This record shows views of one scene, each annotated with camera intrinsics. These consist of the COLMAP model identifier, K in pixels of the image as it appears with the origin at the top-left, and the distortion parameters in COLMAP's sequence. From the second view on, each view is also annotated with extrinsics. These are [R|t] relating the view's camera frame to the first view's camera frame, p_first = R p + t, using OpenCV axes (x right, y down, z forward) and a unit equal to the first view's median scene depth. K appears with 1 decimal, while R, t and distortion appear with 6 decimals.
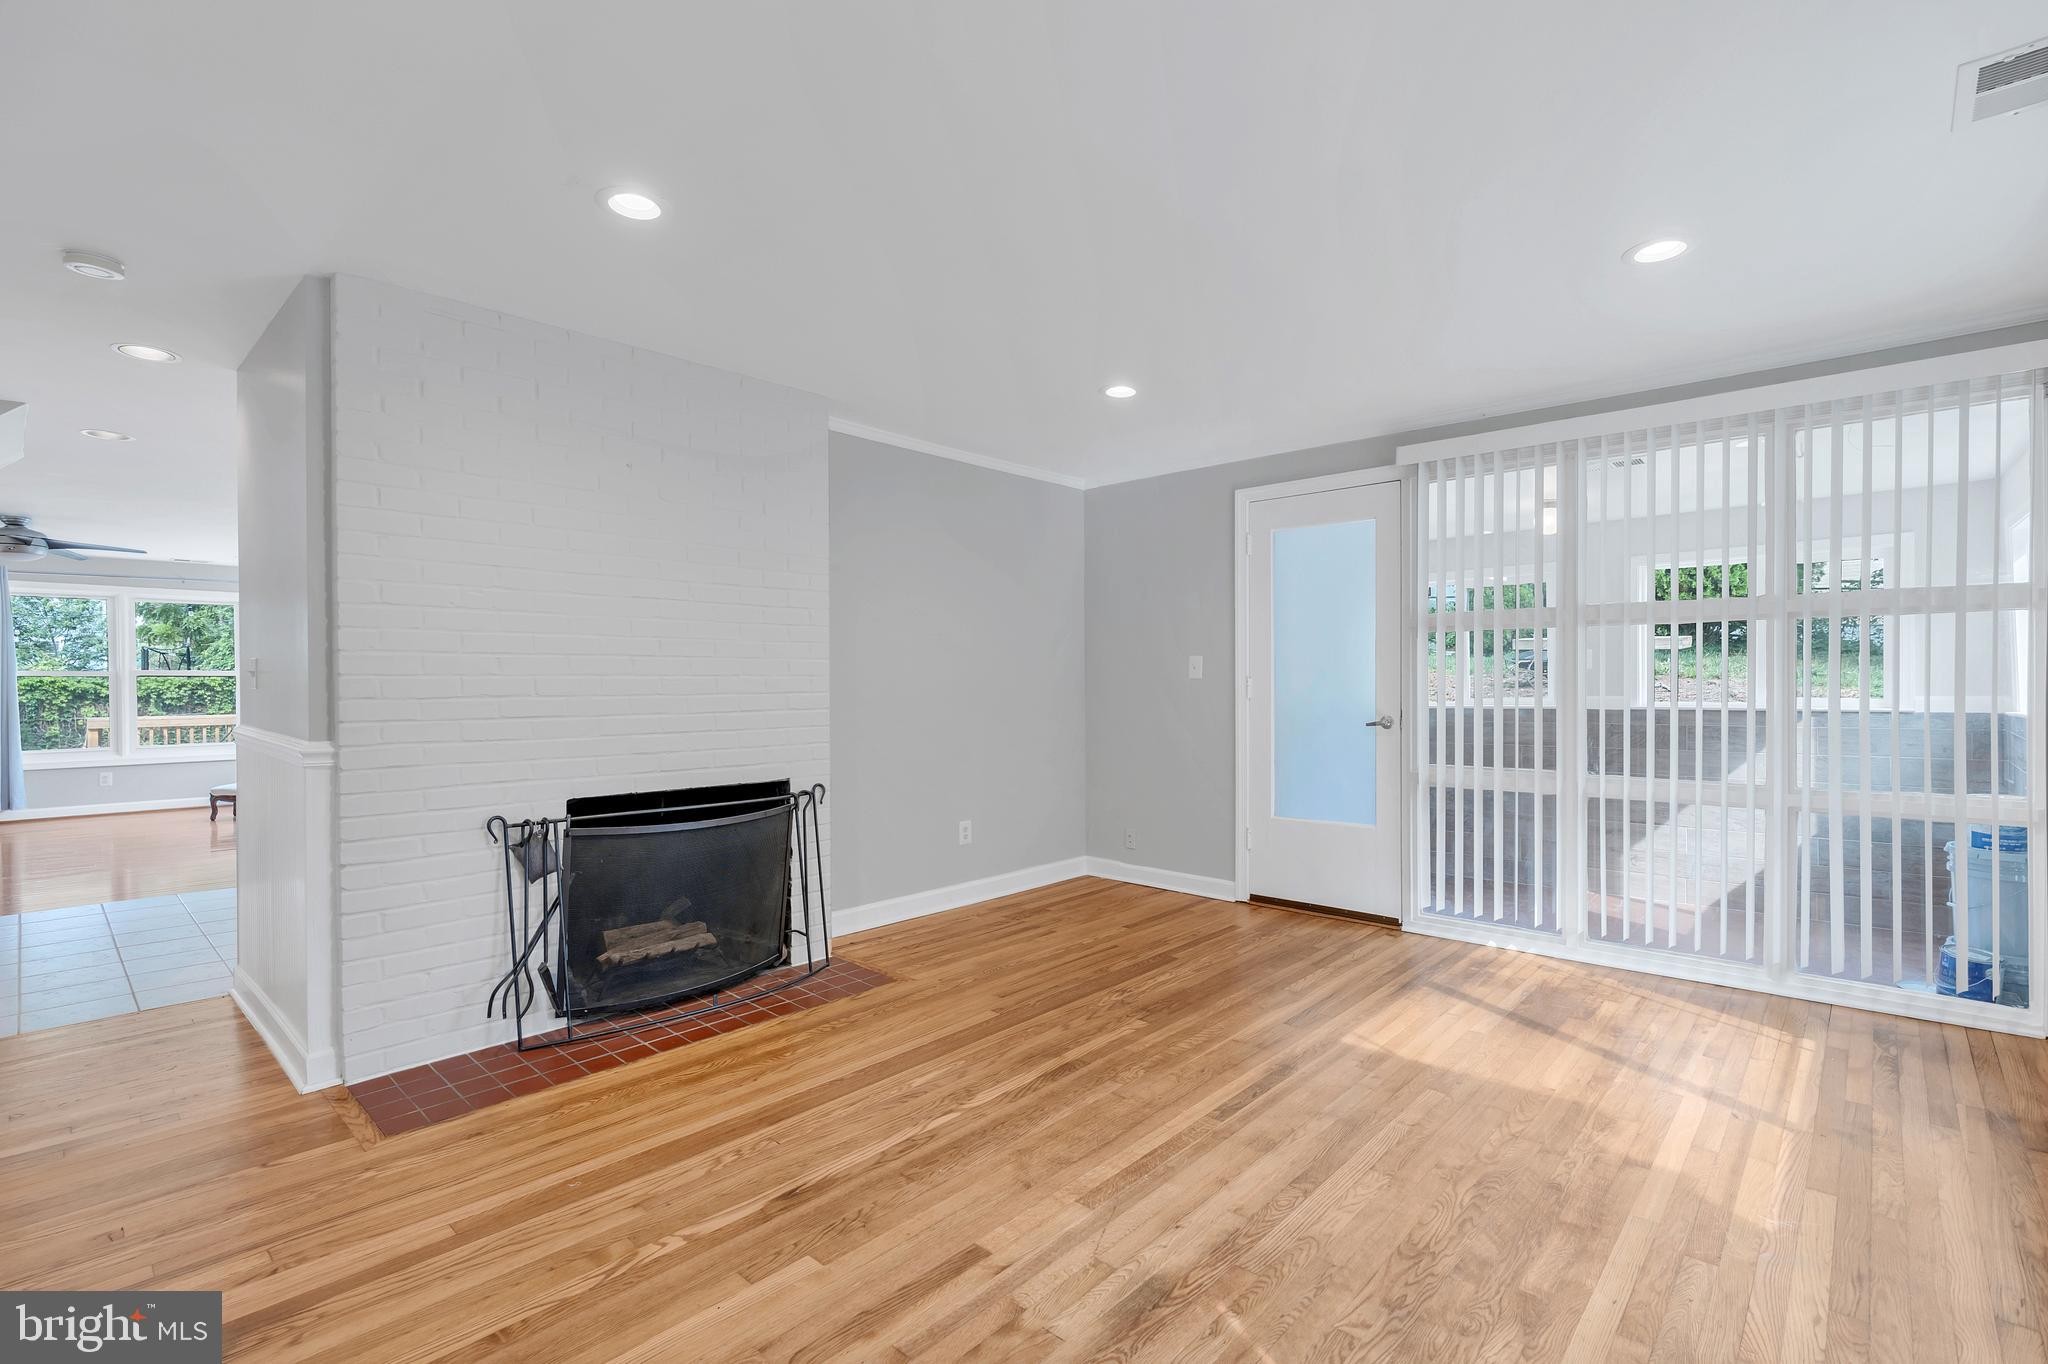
lens RADIAL K [[929.4, 0, 1027.5], [0, 929.4, 687.2], [0, 0, 1]] dist [0.003594, 0.001455]
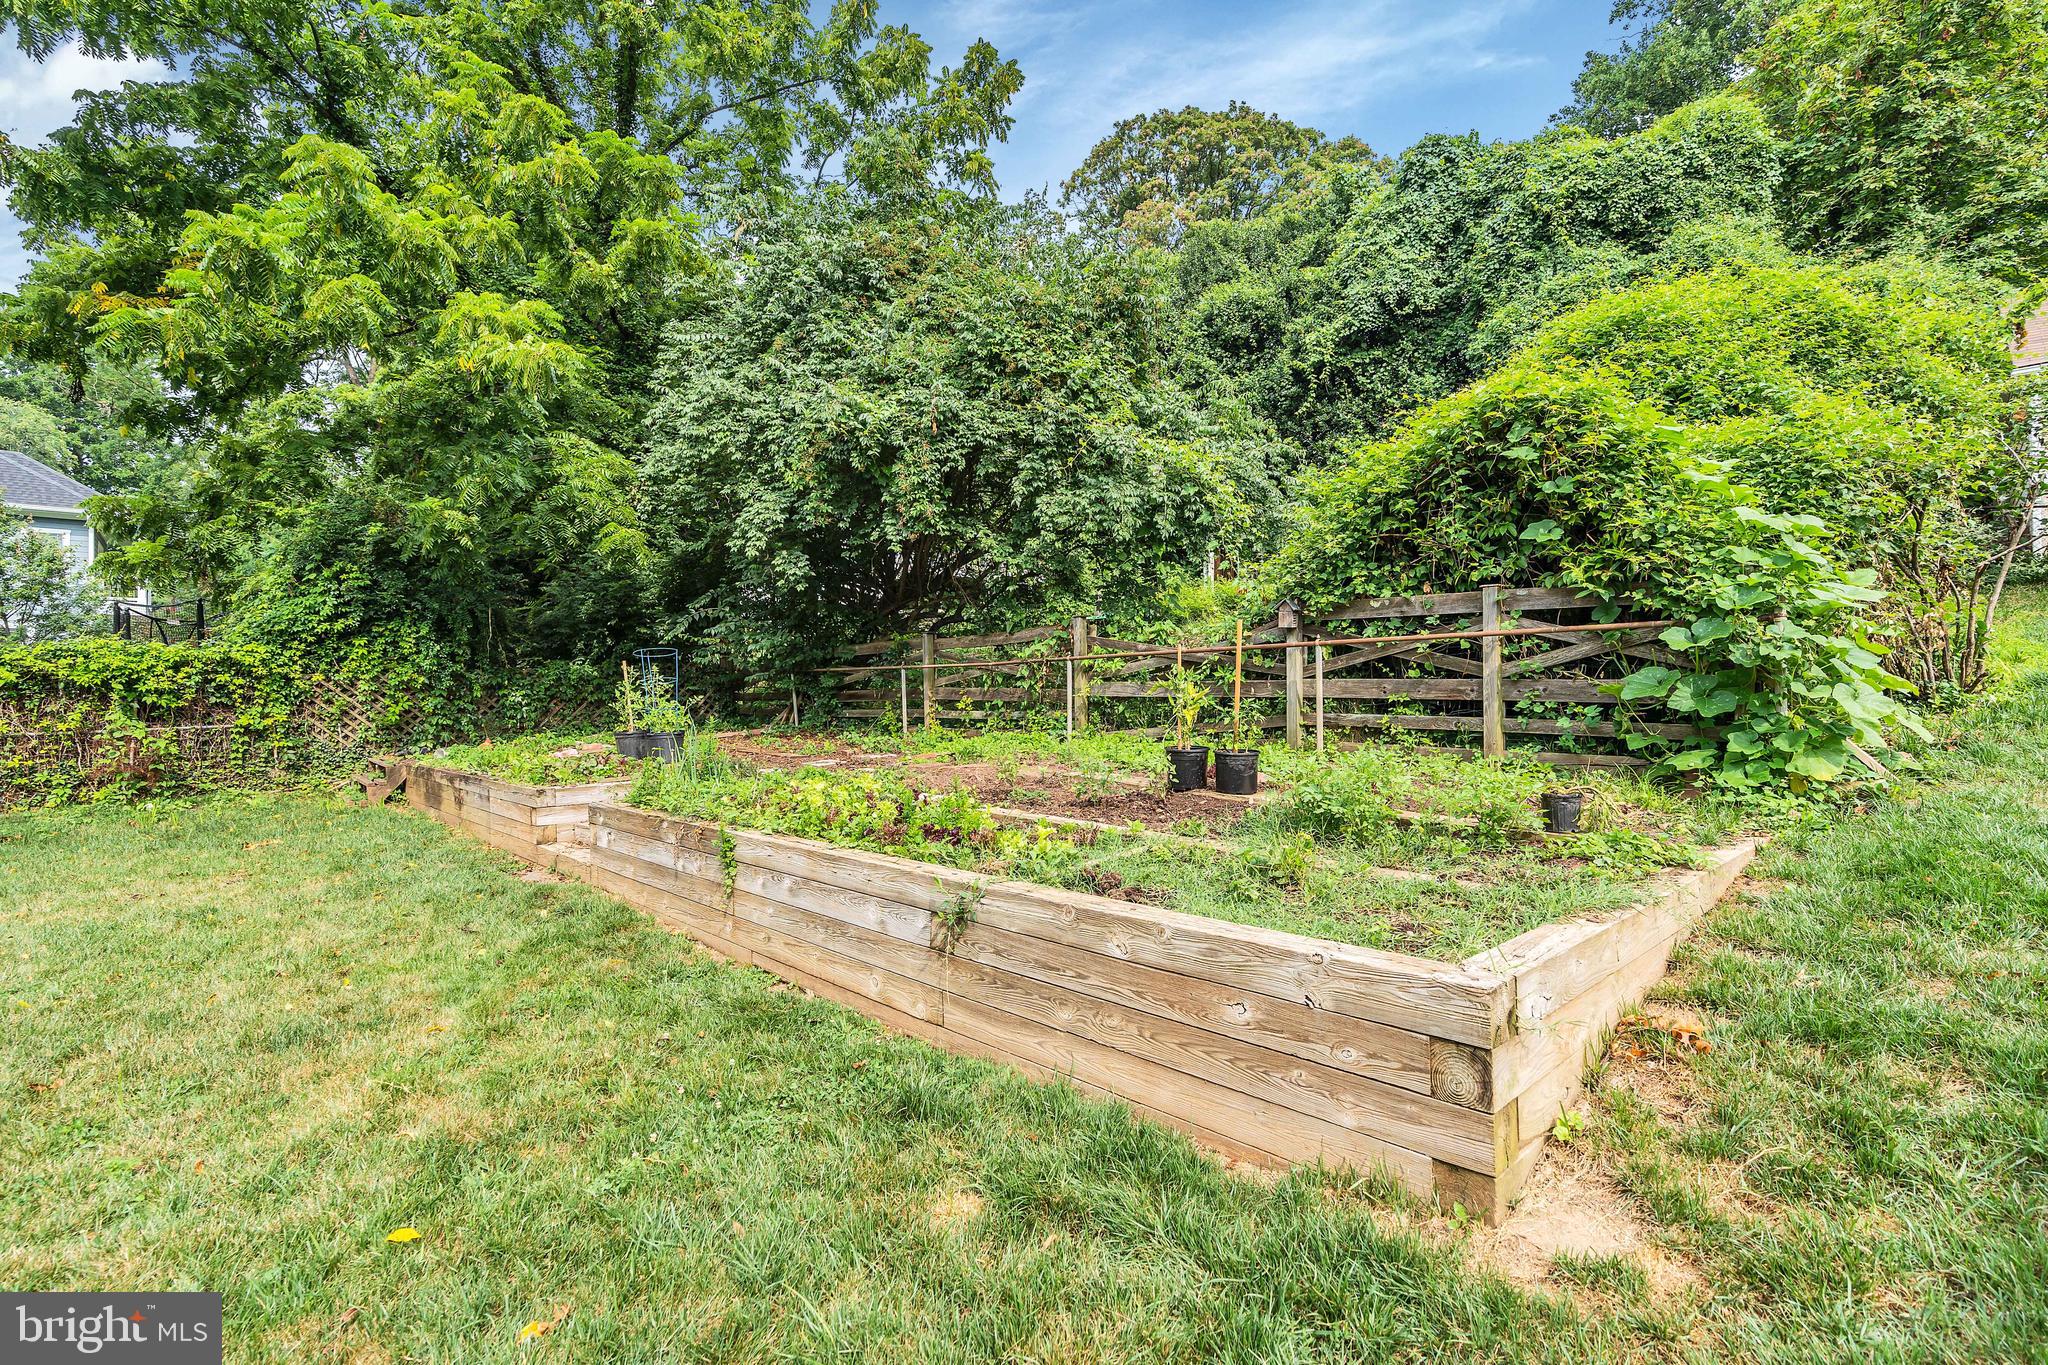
lens RADIAL K [[929.4, 0, 1017.0], [0, 929.4, 687.3], [0, 0, 1]] dist [0.003594, 0.001455]
pose [[0.999803, -0.006133, -0.018901, -0.490236], [0.005855, 0.999874, -0.014738, 0.018769], [0.018989, 0.014624, 0.999713, 0.552548]]
